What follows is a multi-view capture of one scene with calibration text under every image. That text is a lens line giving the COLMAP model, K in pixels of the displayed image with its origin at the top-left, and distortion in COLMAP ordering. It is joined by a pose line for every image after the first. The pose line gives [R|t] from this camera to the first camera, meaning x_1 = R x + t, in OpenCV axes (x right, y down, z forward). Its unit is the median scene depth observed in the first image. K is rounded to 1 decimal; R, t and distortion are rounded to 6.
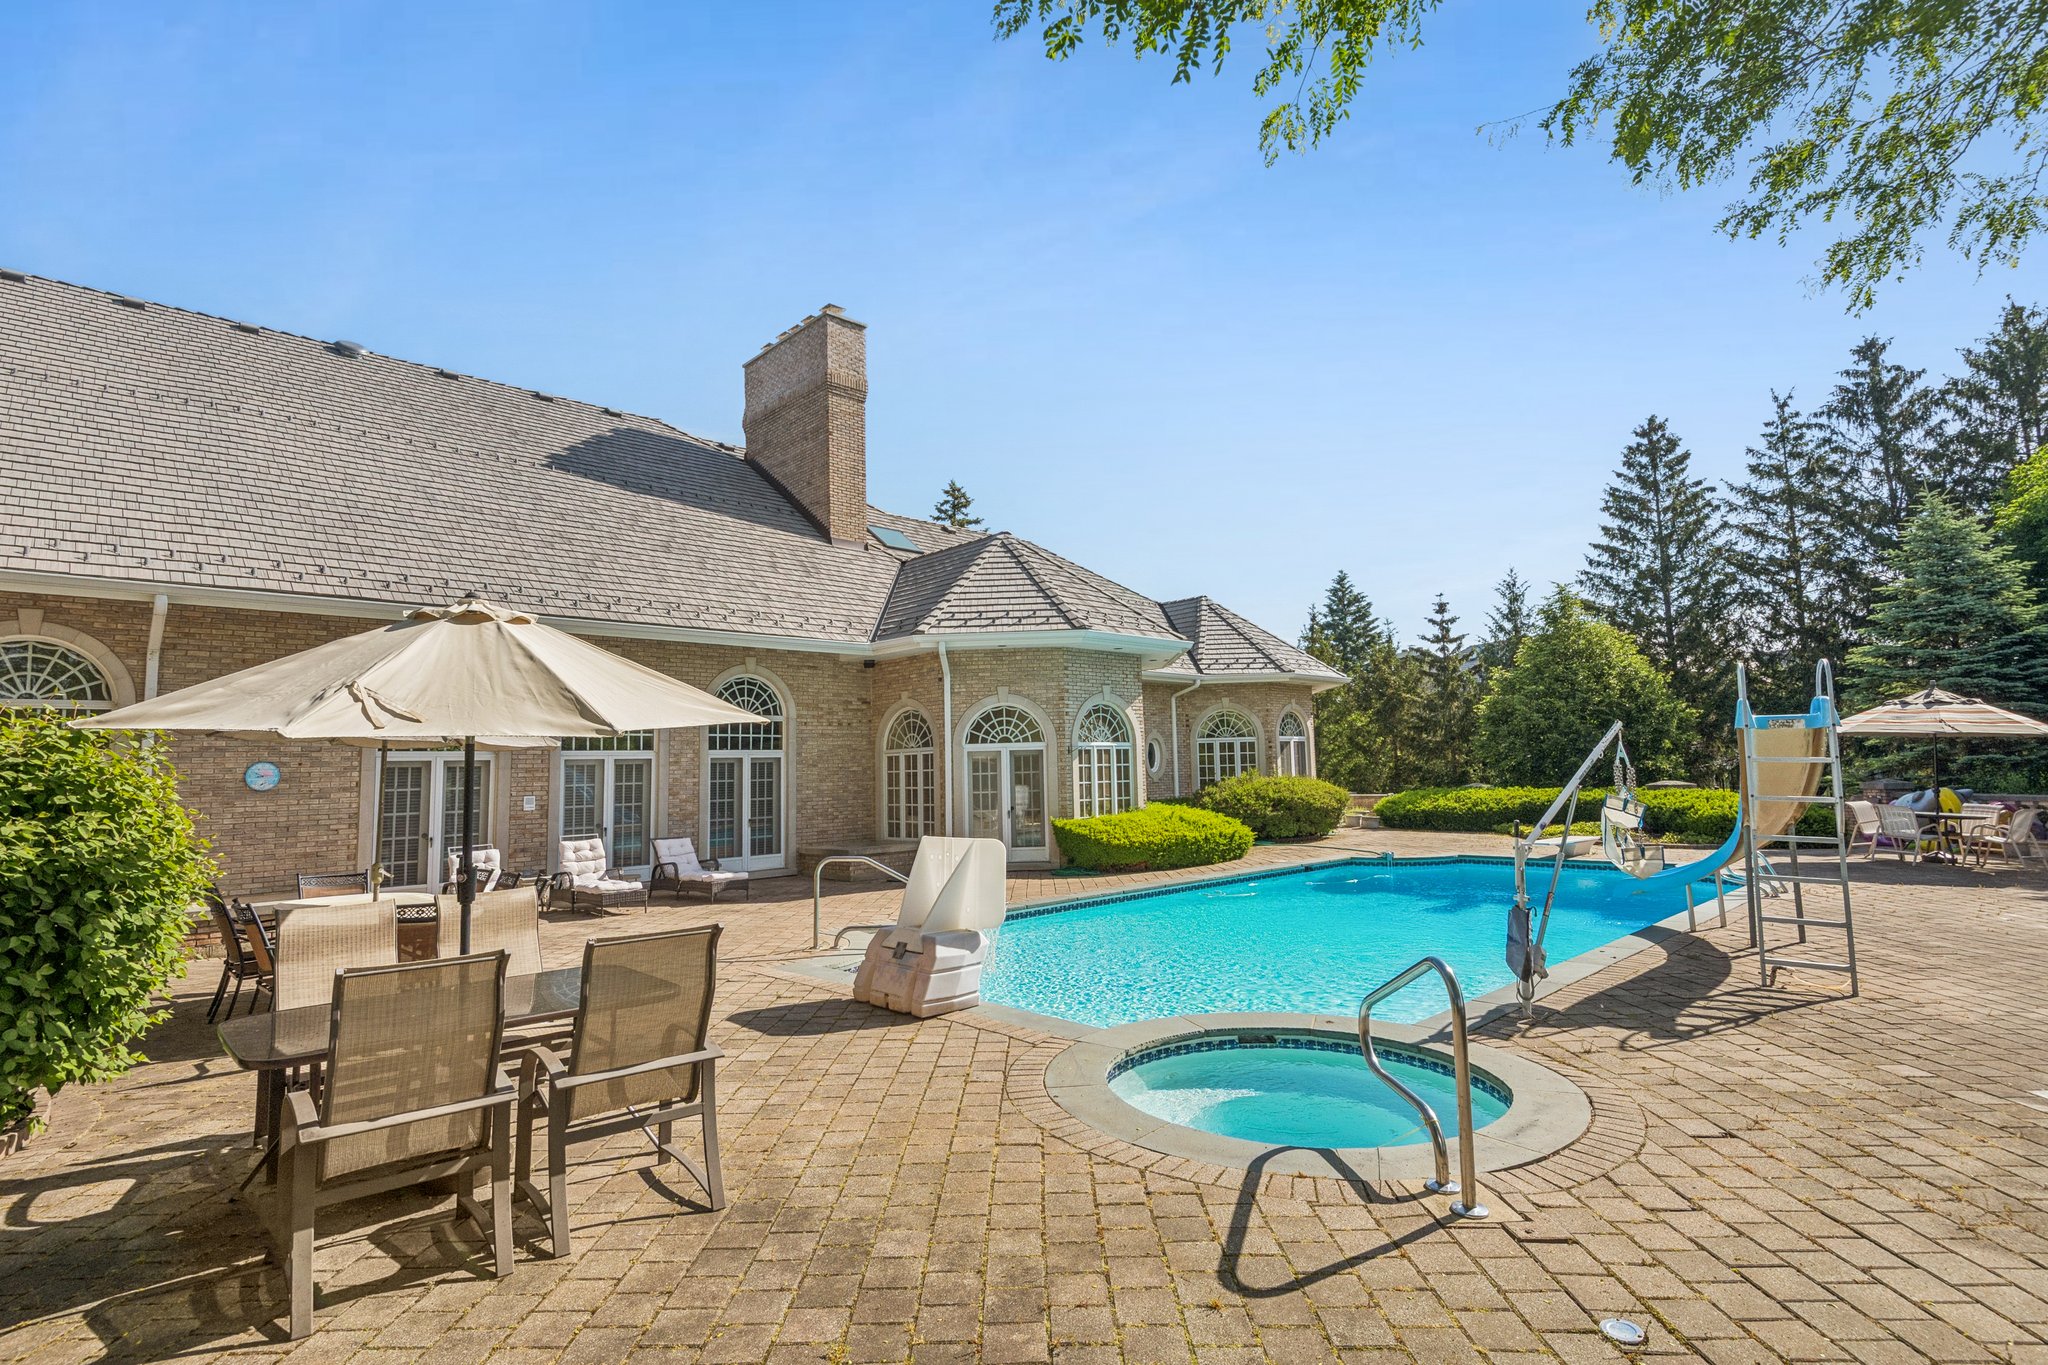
lens RADIAL K [[957.4, 0, 1024.0], [0, 957.4, 682.5], [0, 0, 1]] dist [0.000664, -0.000014]
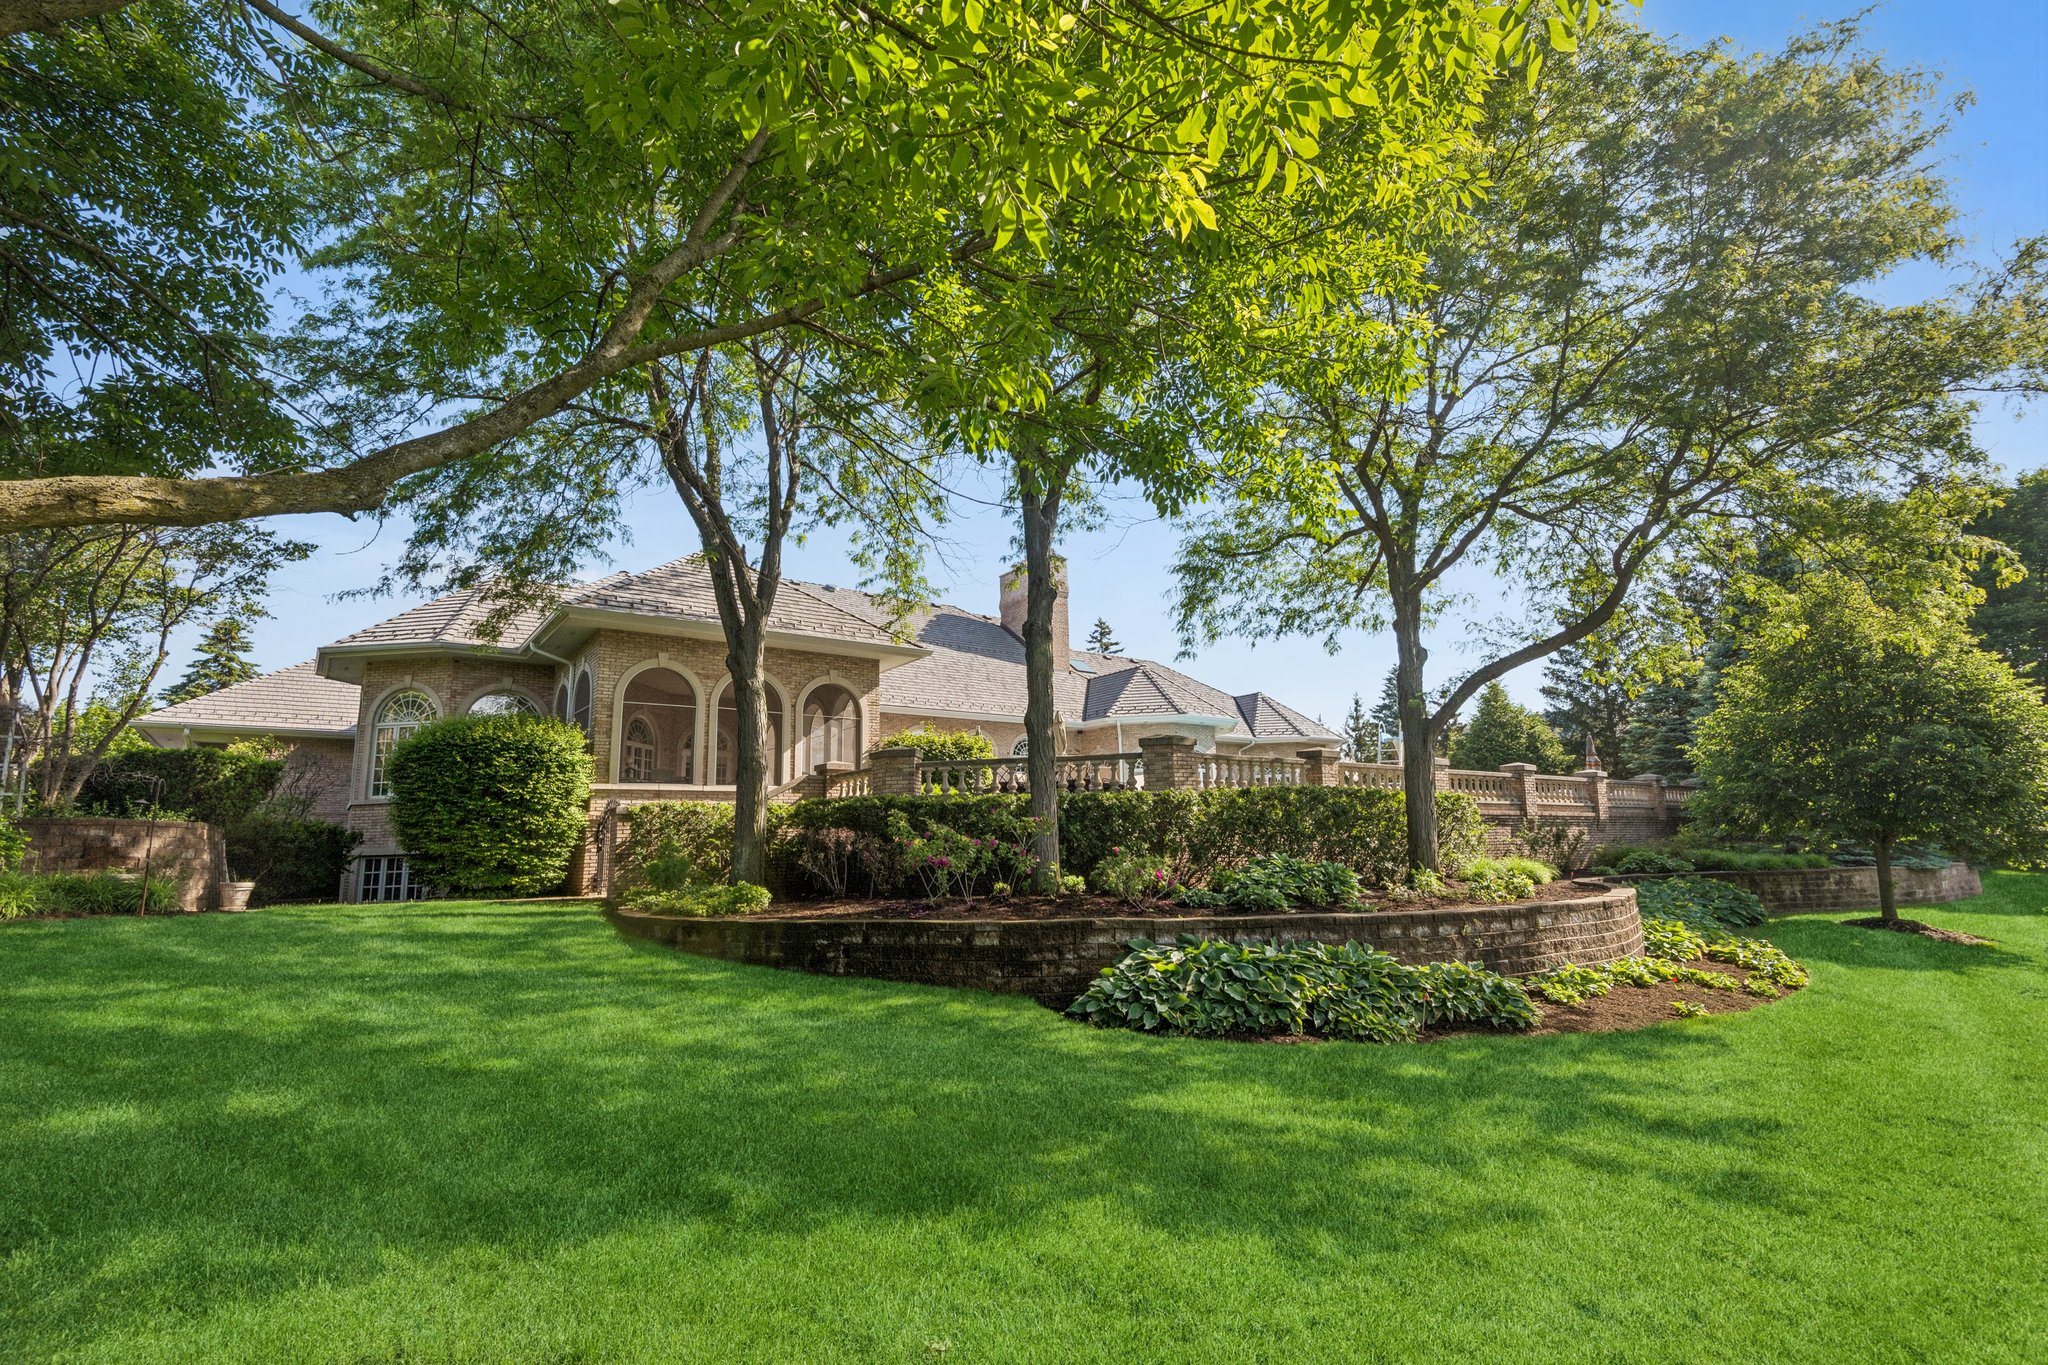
lens RADIAL K [[957.4, 0, 1024.0], [0, 957.4, 682.5], [0, 0, 1]] dist [0.000664, -0.000014]
pose [[0.993128, -0.018080, -0.115631, -0.031450], [0.007944, 0.996130, -0.087528, 0.041764], [0.116766, 0.086008, 0.989428, -0.828192]]
